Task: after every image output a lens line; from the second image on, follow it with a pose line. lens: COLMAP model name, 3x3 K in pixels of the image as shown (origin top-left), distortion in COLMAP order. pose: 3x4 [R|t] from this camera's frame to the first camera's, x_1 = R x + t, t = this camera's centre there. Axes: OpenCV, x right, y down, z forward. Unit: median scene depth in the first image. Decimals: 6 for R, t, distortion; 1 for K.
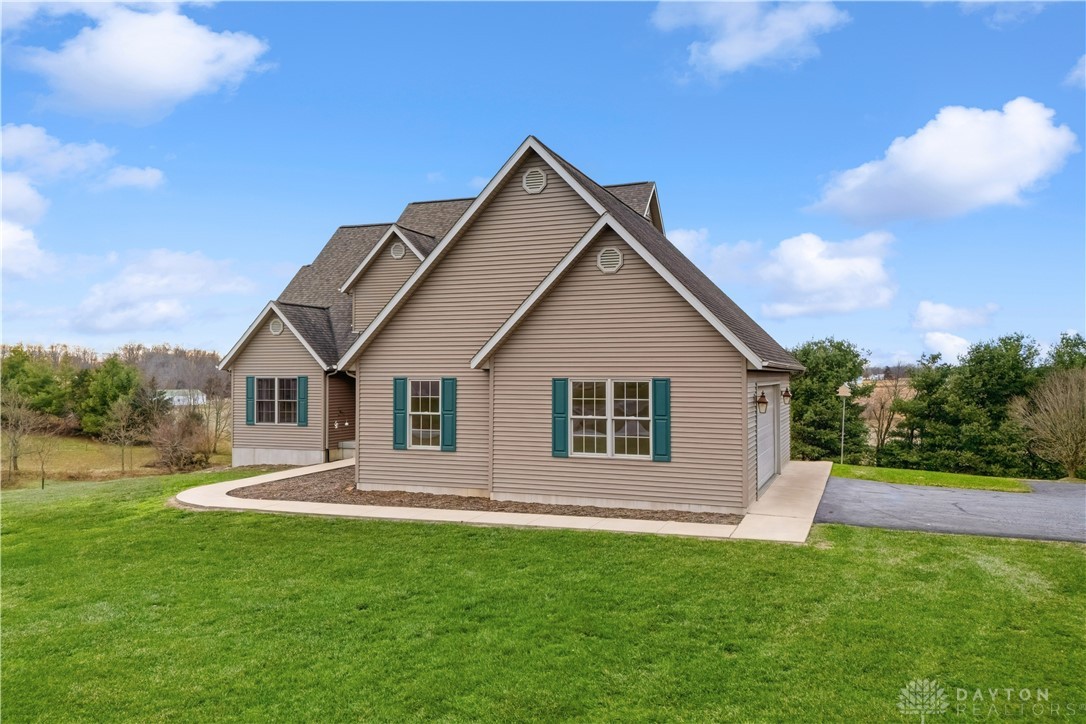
lens RADIAL K [[818.2, 0, 543.0], [0, 818.2, 362.0], [0, 0, 1]] dist [0.049521, -0.002659]
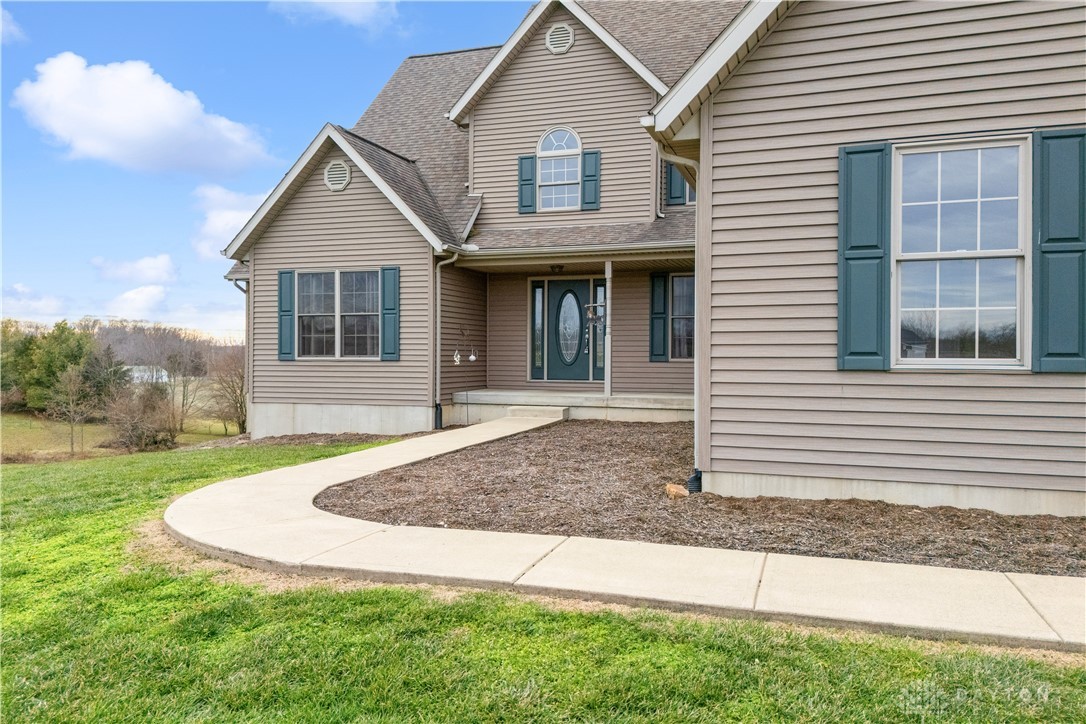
lens RADIAL K [[818.2, 0, 543.0], [0, 818.2, 362.0], [0, 0, 1]] dist [0.049521, -0.002659]
pose [[0.999154, 0.005009, 0.040826, -0.185884], [-0.005871, 0.999761, 0.021036, 0.057578], [-0.040711, -0.021258, 0.998945, 0.405233]]
